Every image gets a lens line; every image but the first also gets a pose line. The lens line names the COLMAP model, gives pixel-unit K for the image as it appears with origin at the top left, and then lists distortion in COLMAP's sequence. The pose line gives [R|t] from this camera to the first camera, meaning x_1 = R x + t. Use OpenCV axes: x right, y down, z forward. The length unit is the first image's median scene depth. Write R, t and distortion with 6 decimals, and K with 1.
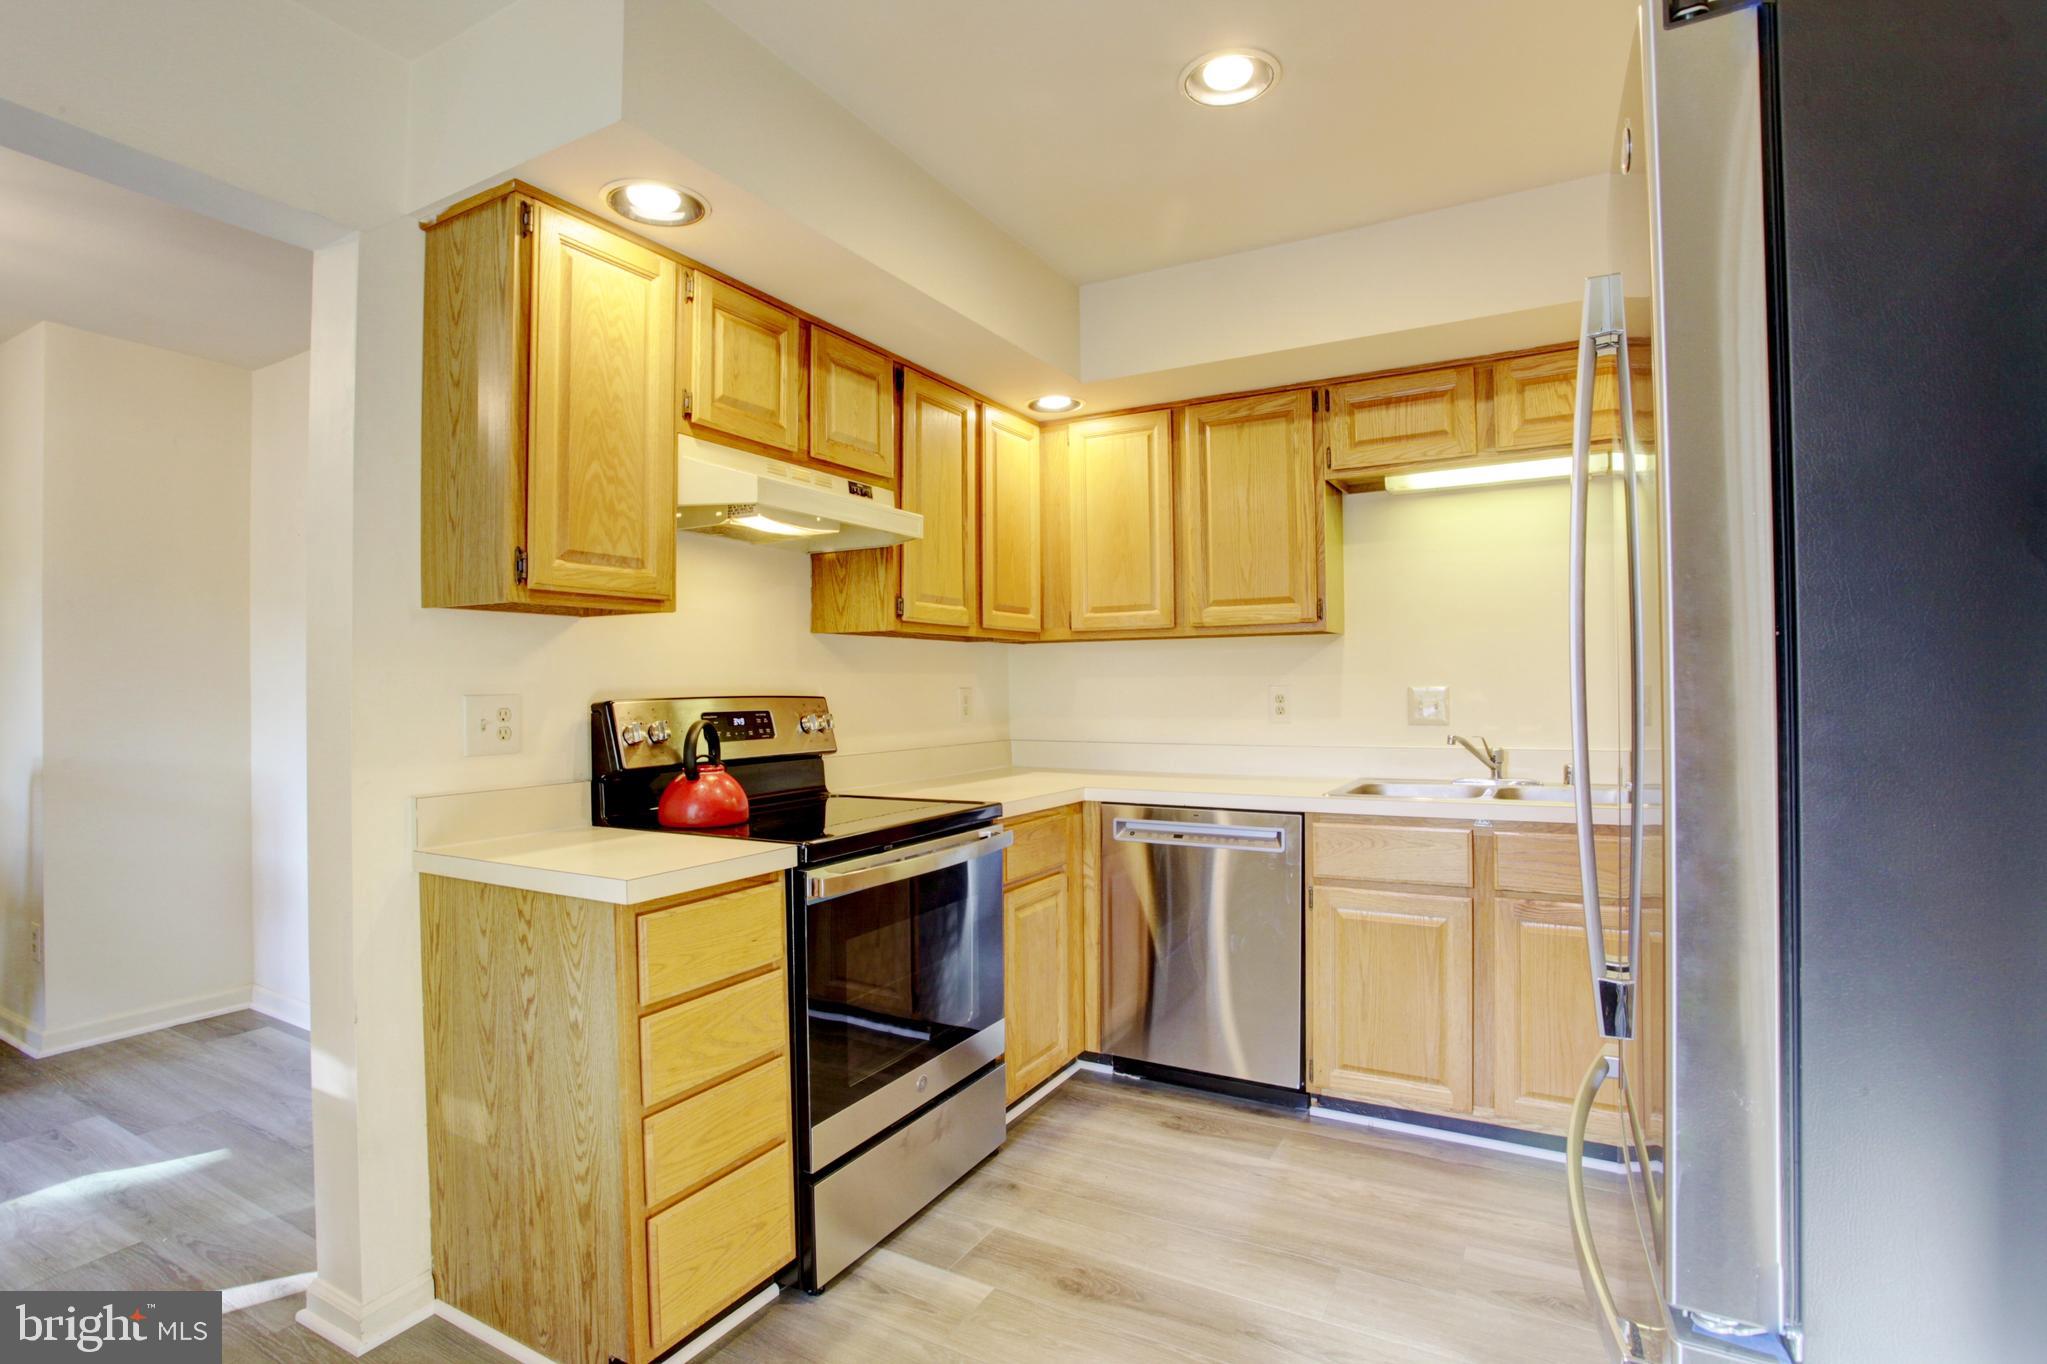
lens RADIAL K [[1004.4, 0, 1023.5], [0, 1004.4, 682.0], [0, 0, 1]] dist [-0.069210, 0.032157]
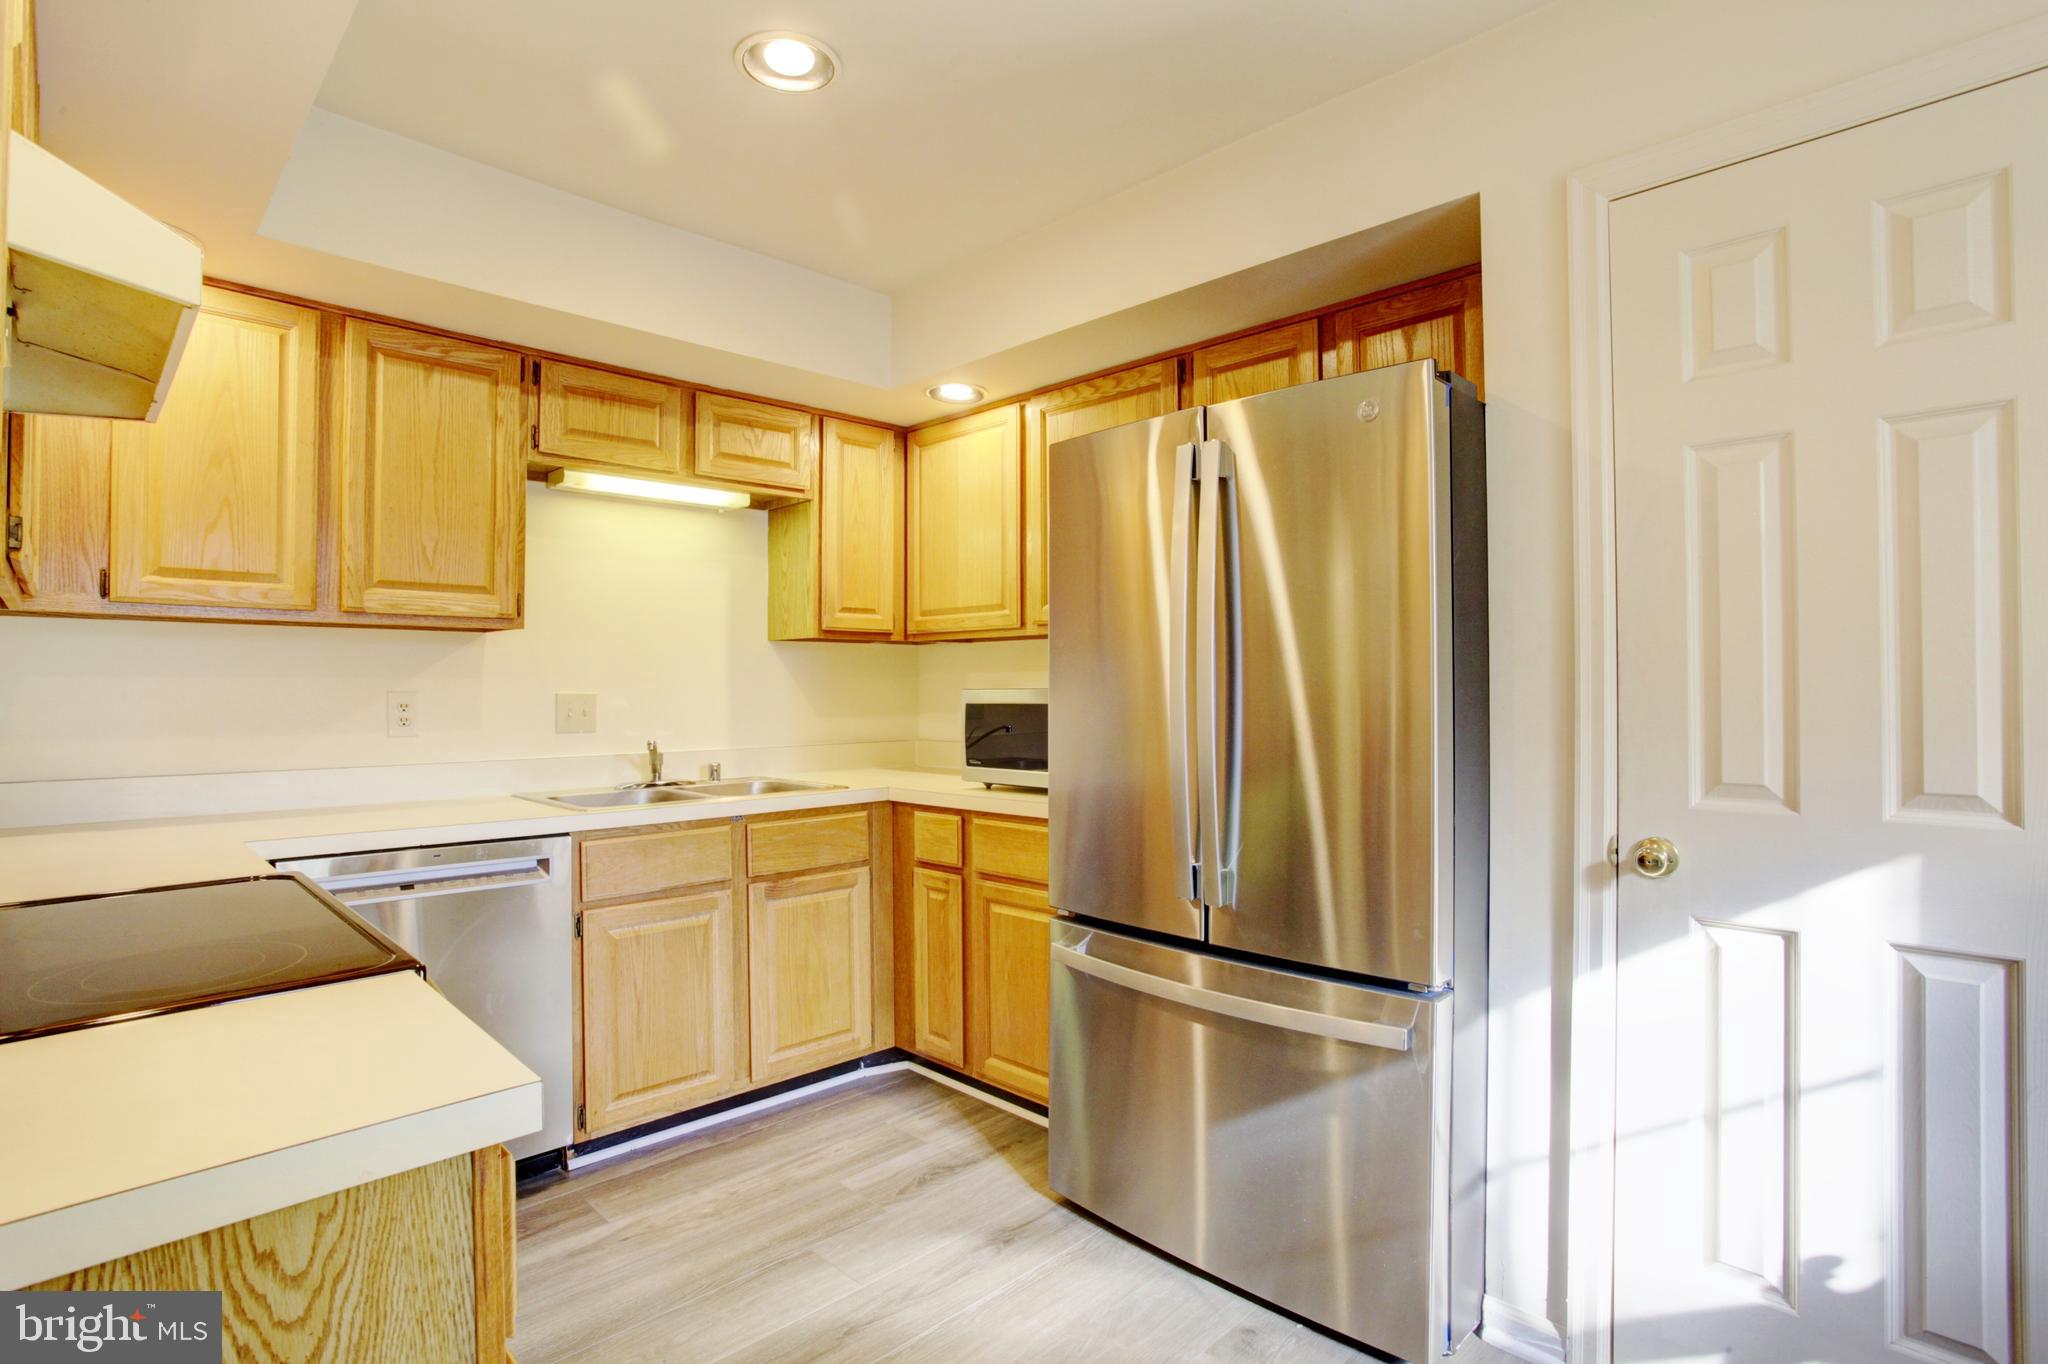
lens RADIAL K [[1004.9, 0, 1024.0], [0, 1004.9, 682.0], [0, 0, 1]] dist [-0.069210, 0.032157]
pose [[0.268479, 0.012617, 0.963203, -0.451977], [-0.005801, 0.999917, -0.011481, 0.002805], [-0.963268, -0.002506, 0.268530, 0.356952]]
